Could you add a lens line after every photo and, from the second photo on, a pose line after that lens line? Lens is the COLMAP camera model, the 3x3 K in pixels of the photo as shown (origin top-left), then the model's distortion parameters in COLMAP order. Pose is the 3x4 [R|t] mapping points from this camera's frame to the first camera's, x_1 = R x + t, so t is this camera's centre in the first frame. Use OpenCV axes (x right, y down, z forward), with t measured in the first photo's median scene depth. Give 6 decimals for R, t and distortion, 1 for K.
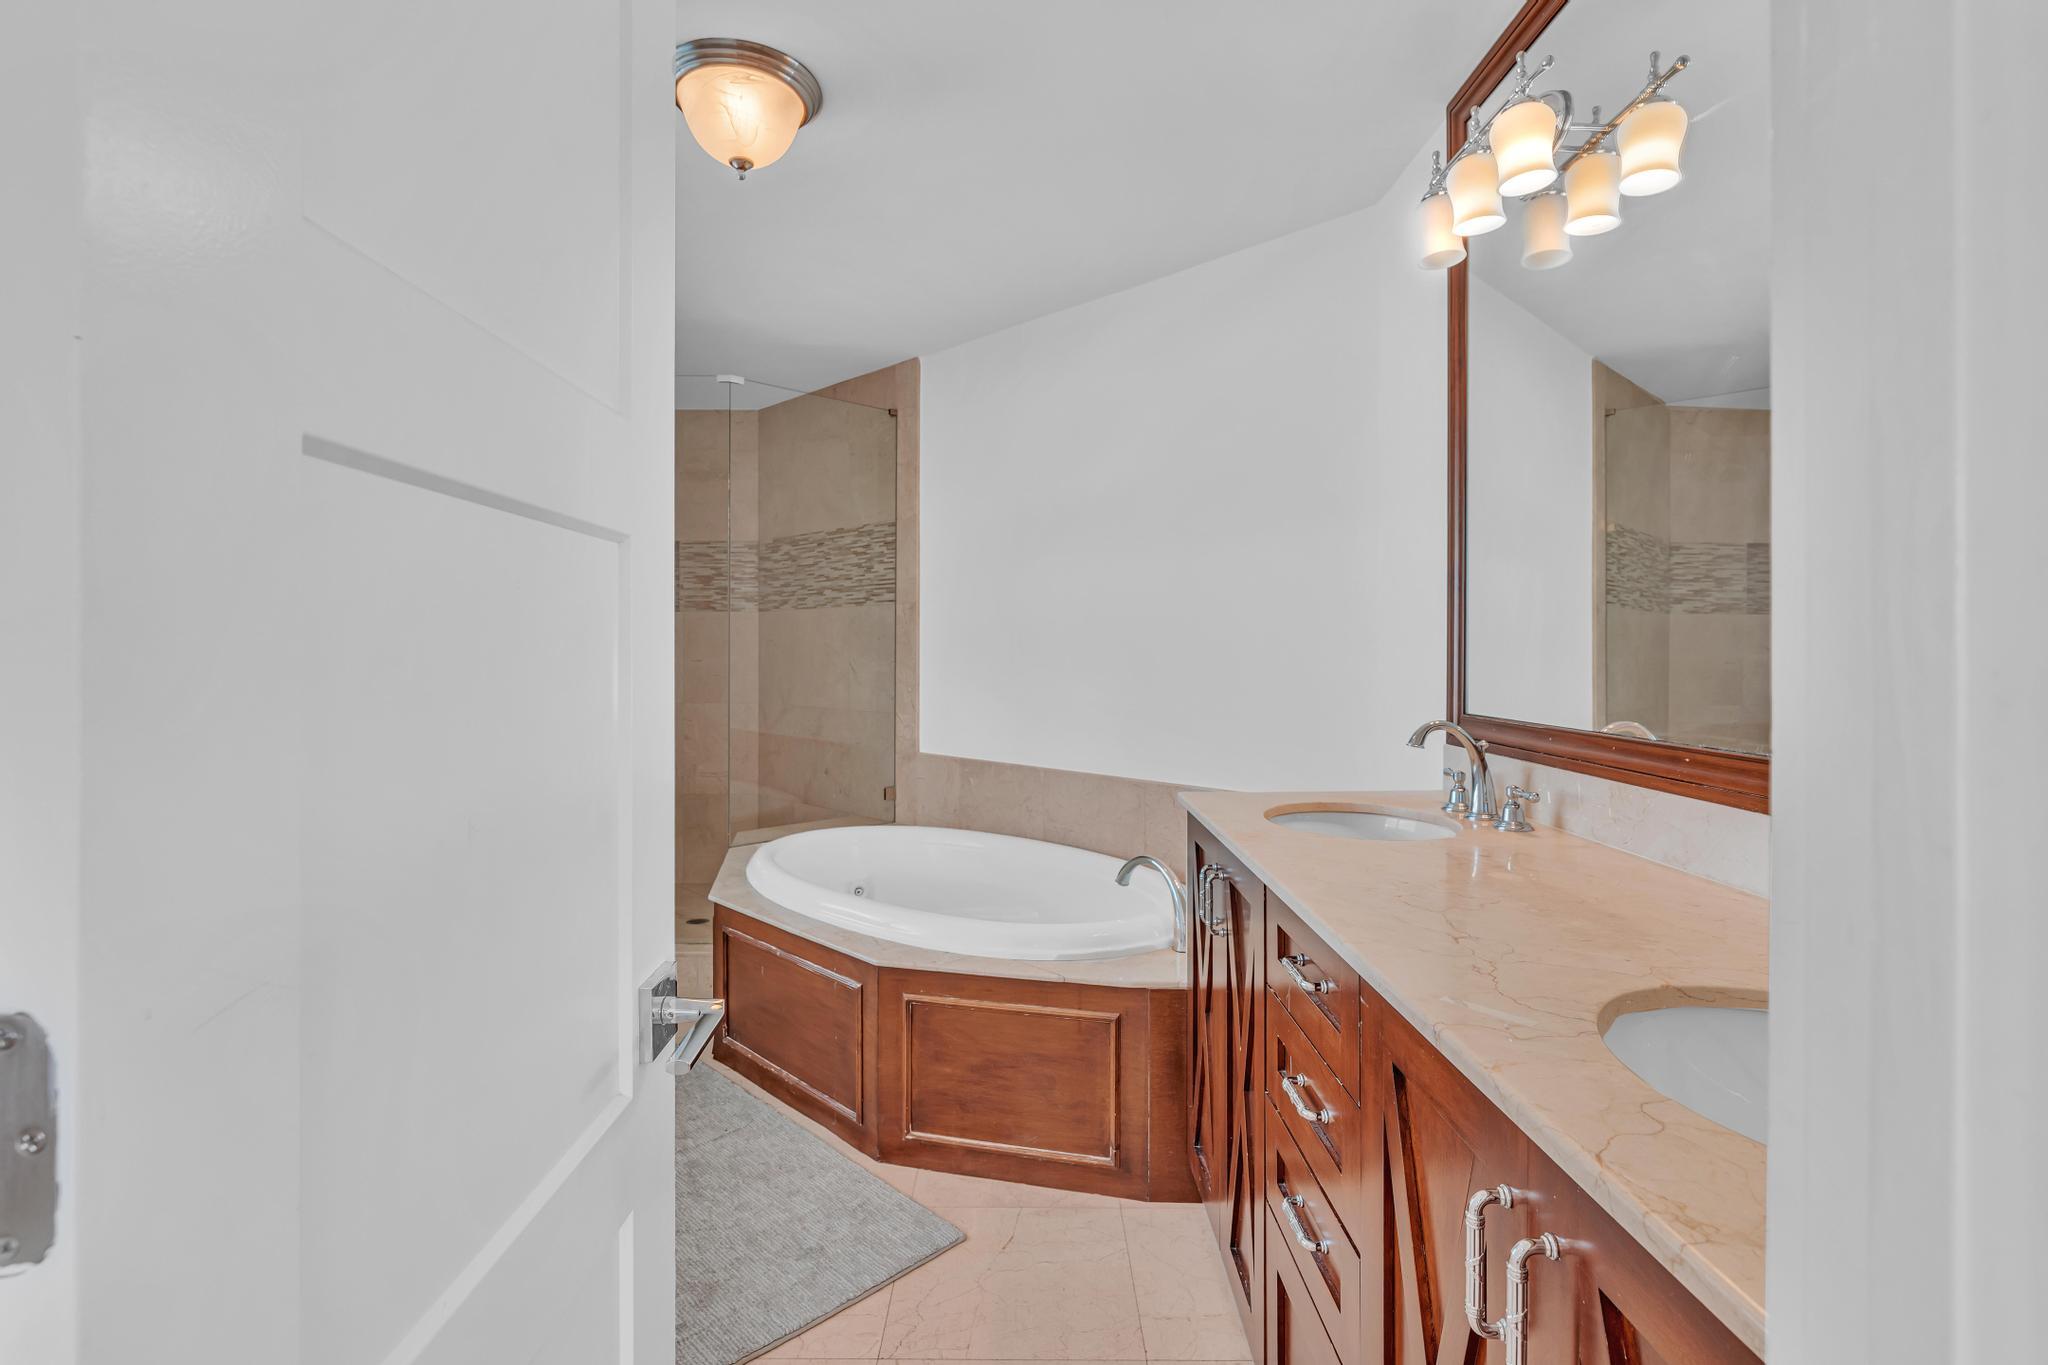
lens RADIAL K [[956.8, 0, 991.0], [0, 956.8, 675.9], [0, 0, 1]] dist [0.000238, 0.001058]
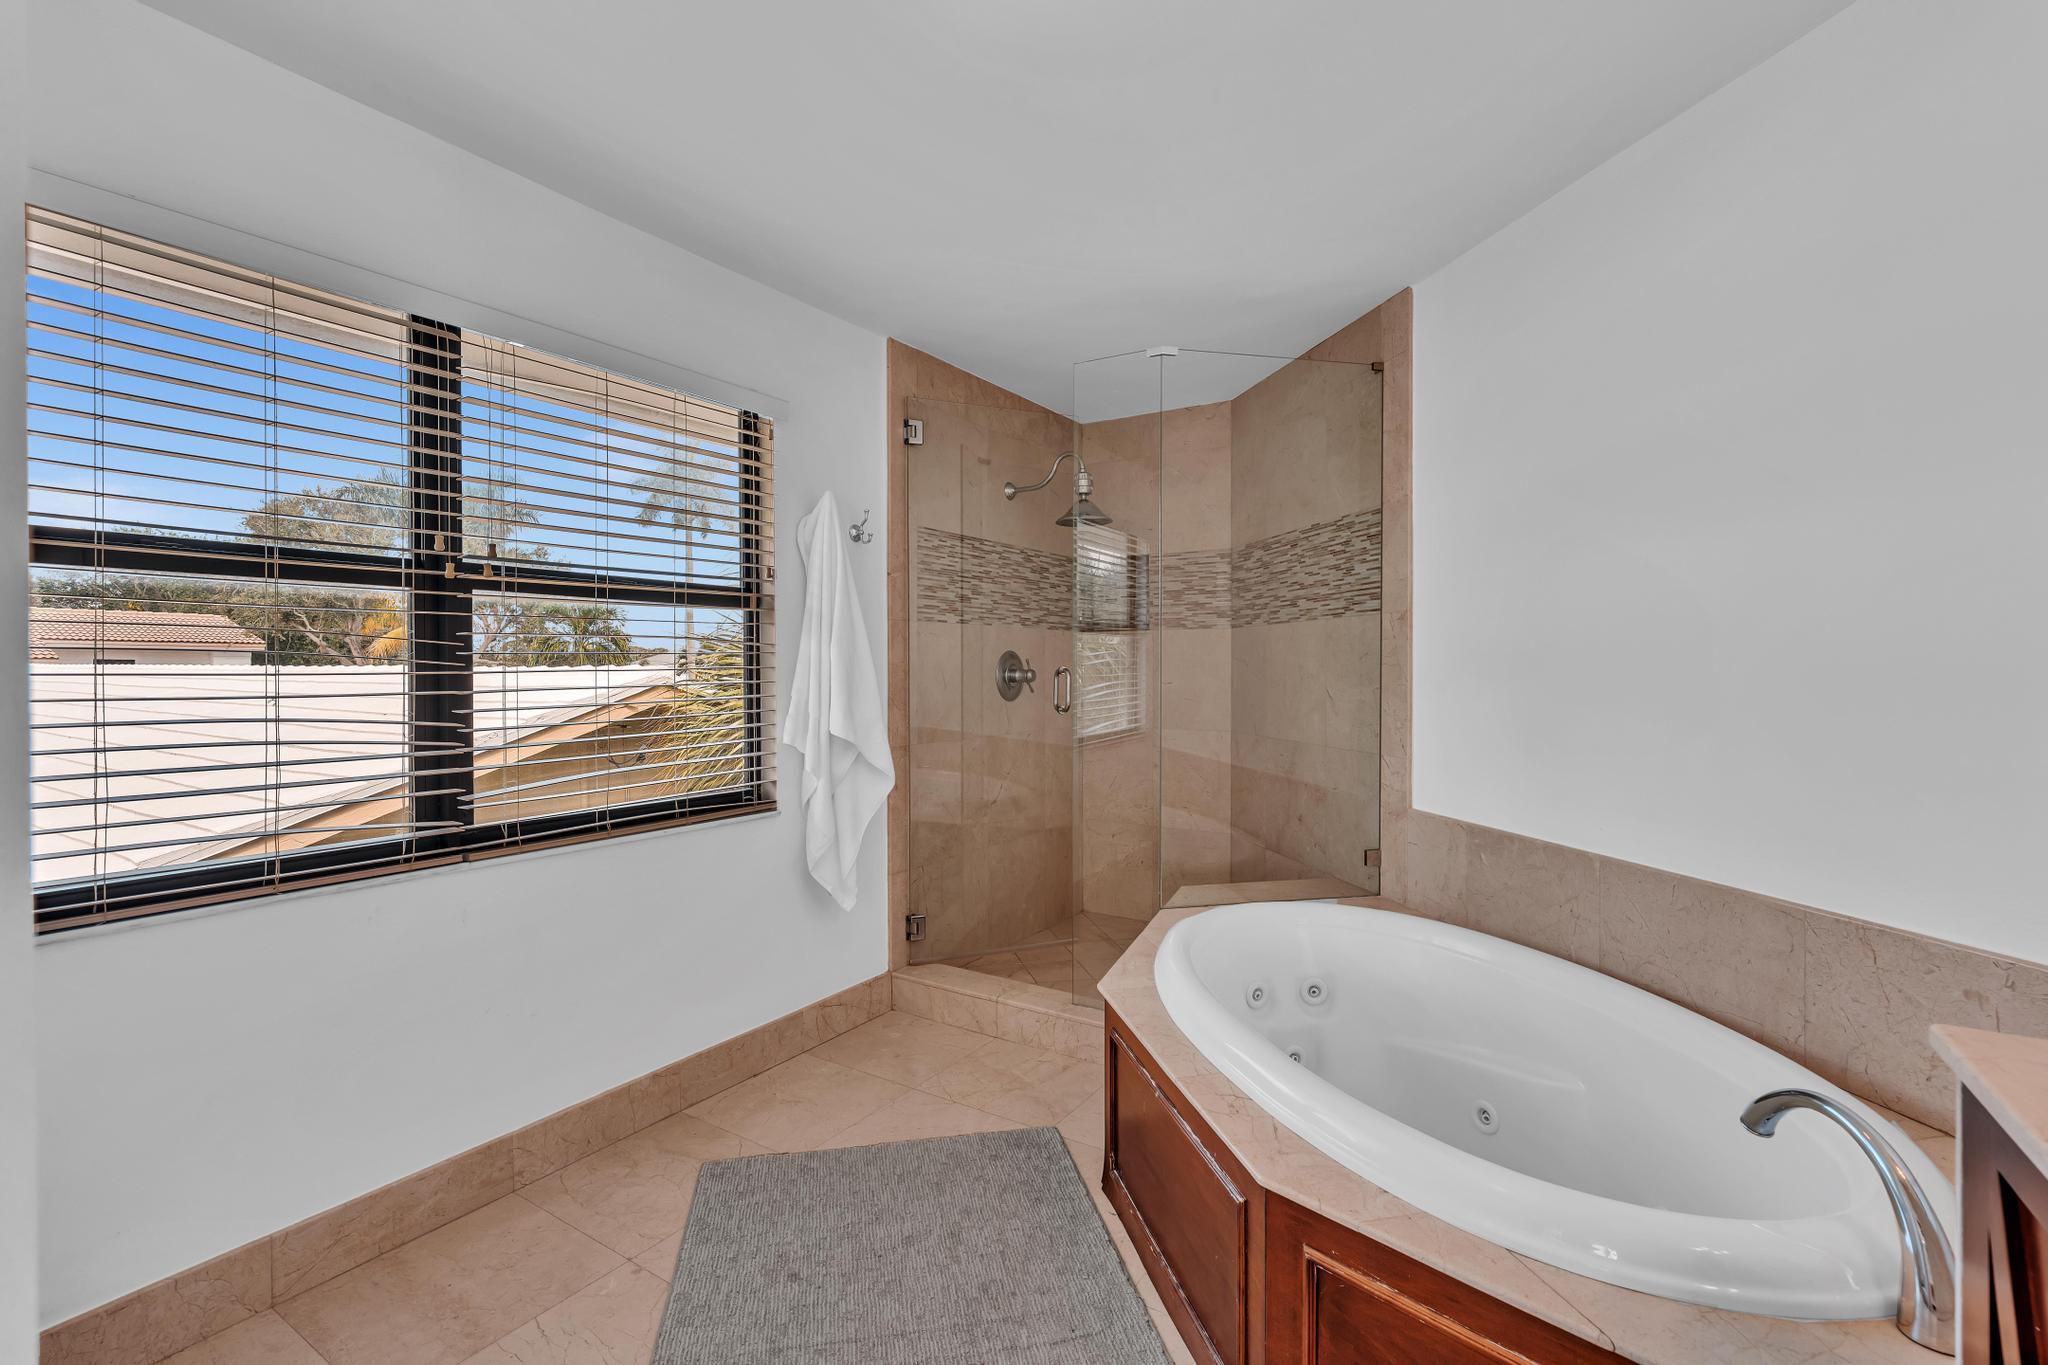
lens RADIAL K [[956.8, 0, 991.0], [0, 956.8, 675.9], [0, 0, 1]] dist [0.000238, 0.001058]
pose [[0.861834, 0.002915, -0.507182, 0.020786], [-0.012705, 0.999794, -0.015842, -0.008337], [0.507031, 0.020097, 0.861693, 0.170547]]
